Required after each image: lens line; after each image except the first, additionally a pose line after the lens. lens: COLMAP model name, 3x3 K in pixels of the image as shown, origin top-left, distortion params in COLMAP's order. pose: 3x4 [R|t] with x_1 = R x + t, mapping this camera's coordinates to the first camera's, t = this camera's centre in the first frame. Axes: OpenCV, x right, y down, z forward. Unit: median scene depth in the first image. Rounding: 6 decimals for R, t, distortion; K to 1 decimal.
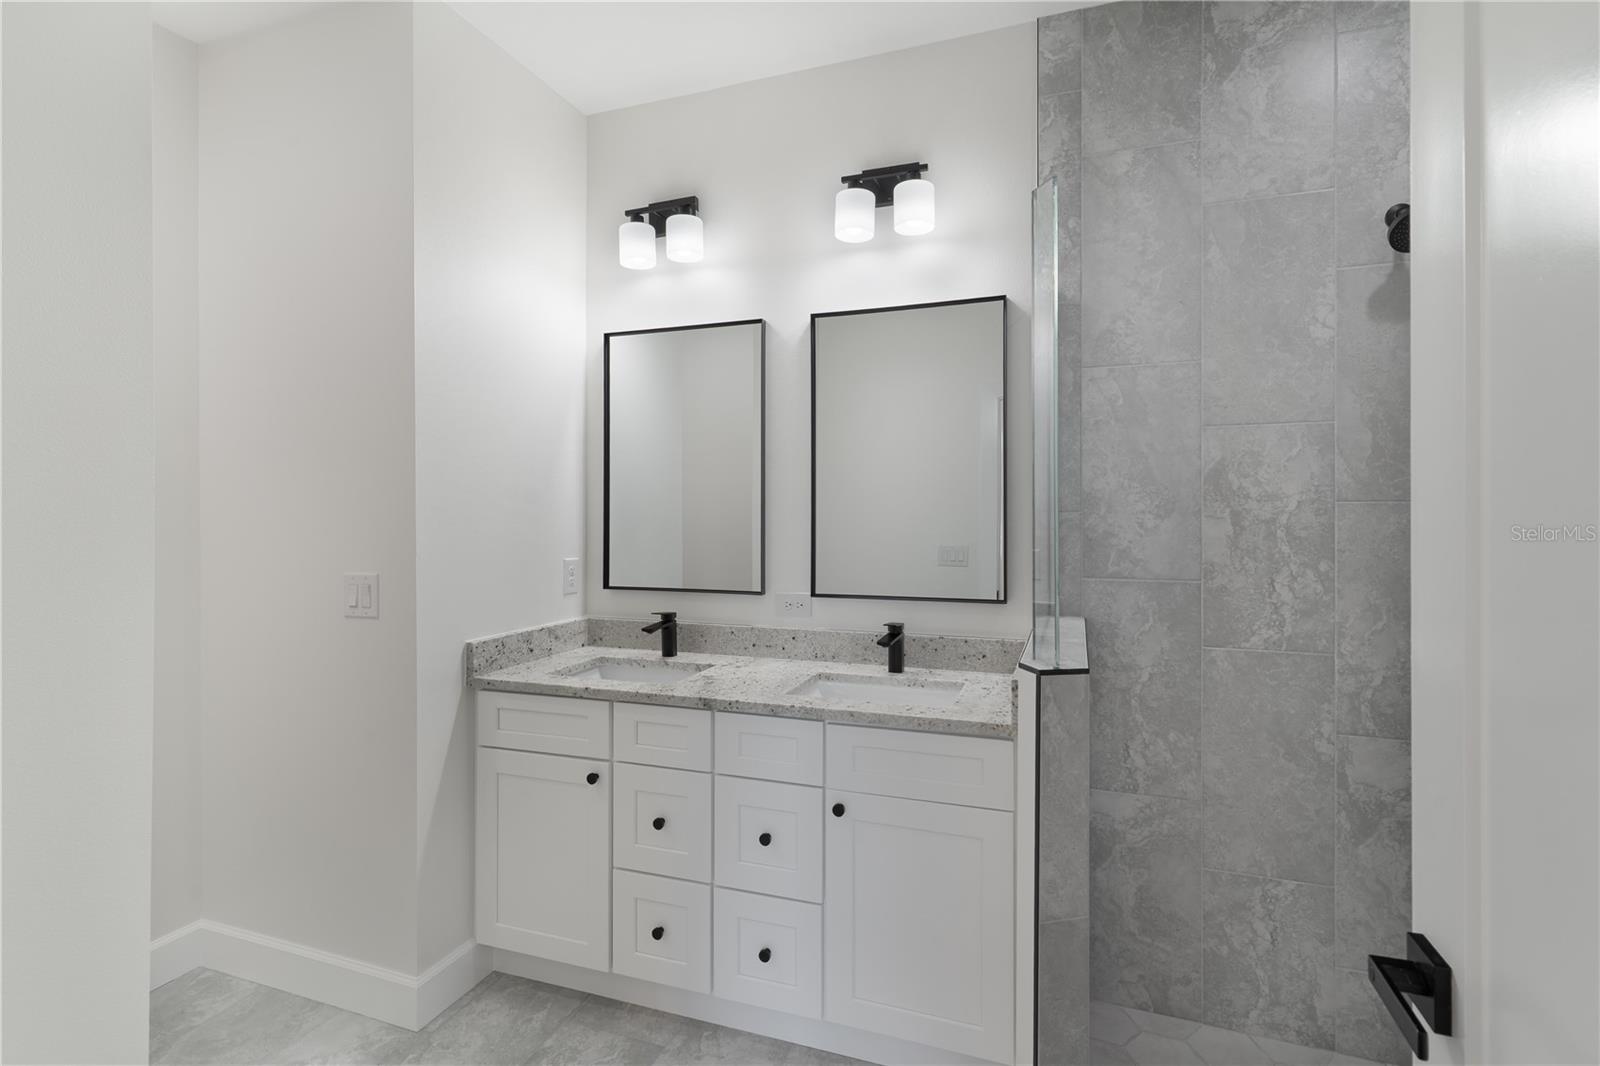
lens RADIAL K [[773.3, 0, 800.7], [0, 773.3, 511.1], [0, 0, 1]] dist [0.001307, 0.000214]
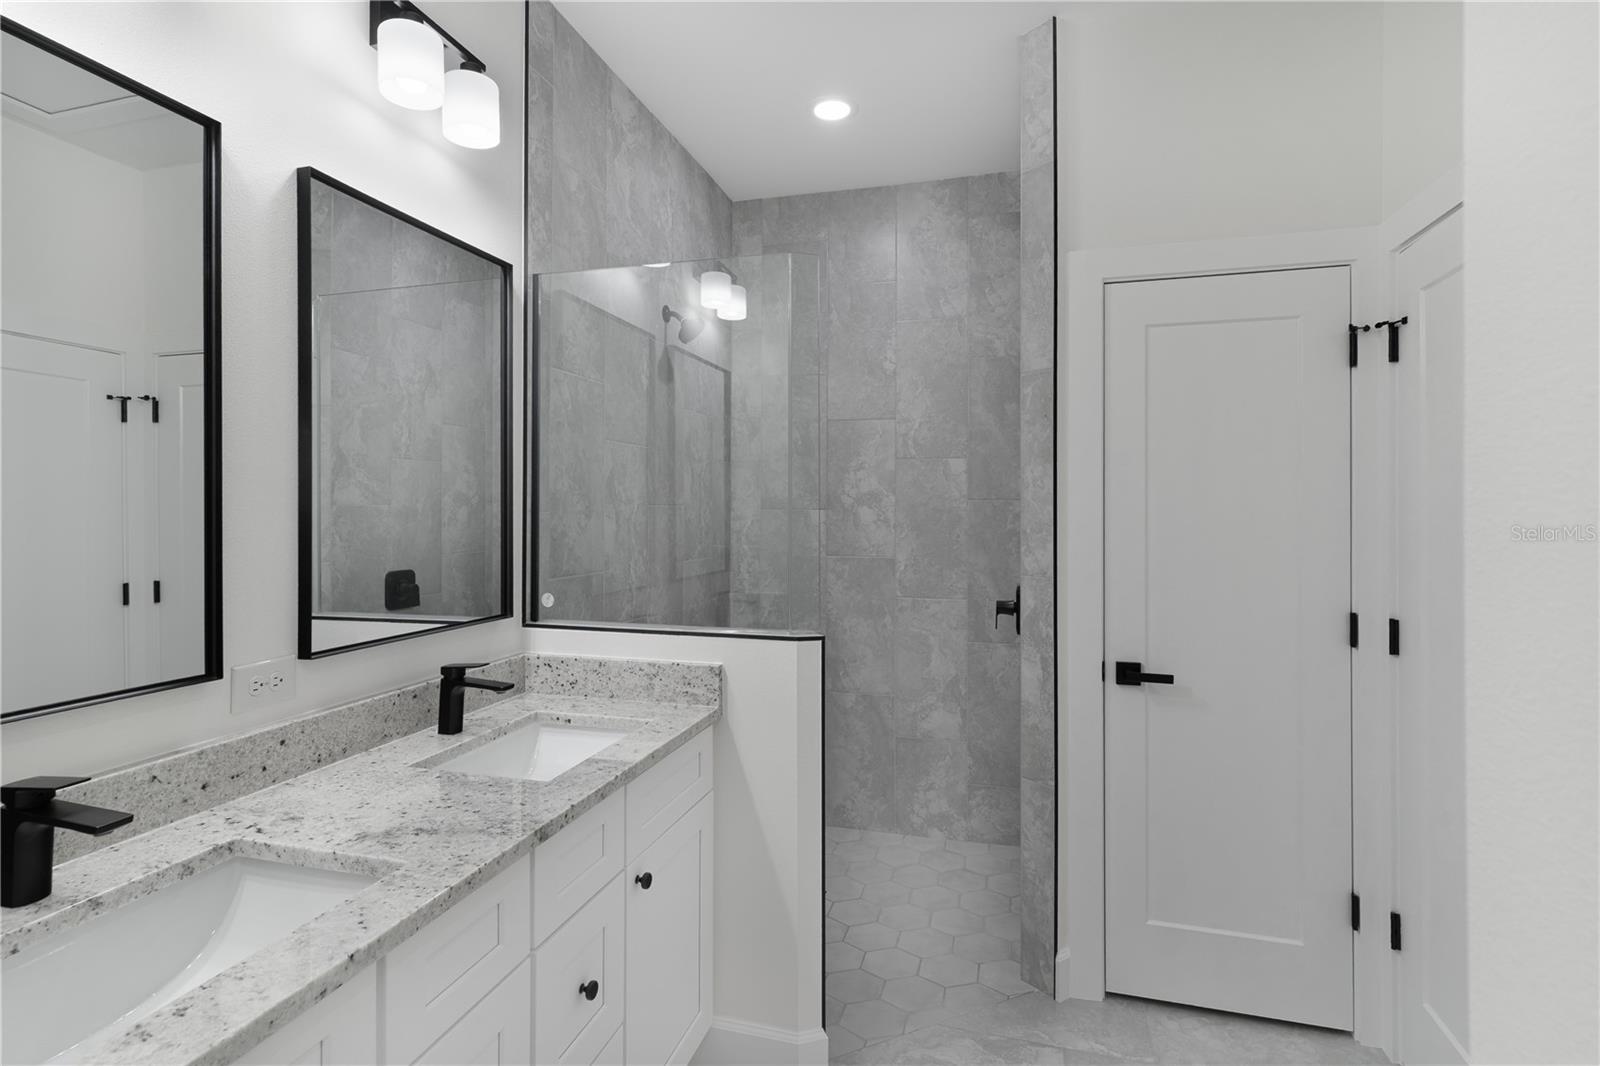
lens RADIAL K [[773.3, 0, 800.7], [0, 773.3, 511.1], [0, 0, 1]] dist [0.001307, 0.000214]
pose [[-0.054723, 0.001511, 0.998500, -0.649462], [-0.000178, 0.999999, -0.001523, 0.000734], [-0.998502, -0.000261, -0.054723, 0.743794]]
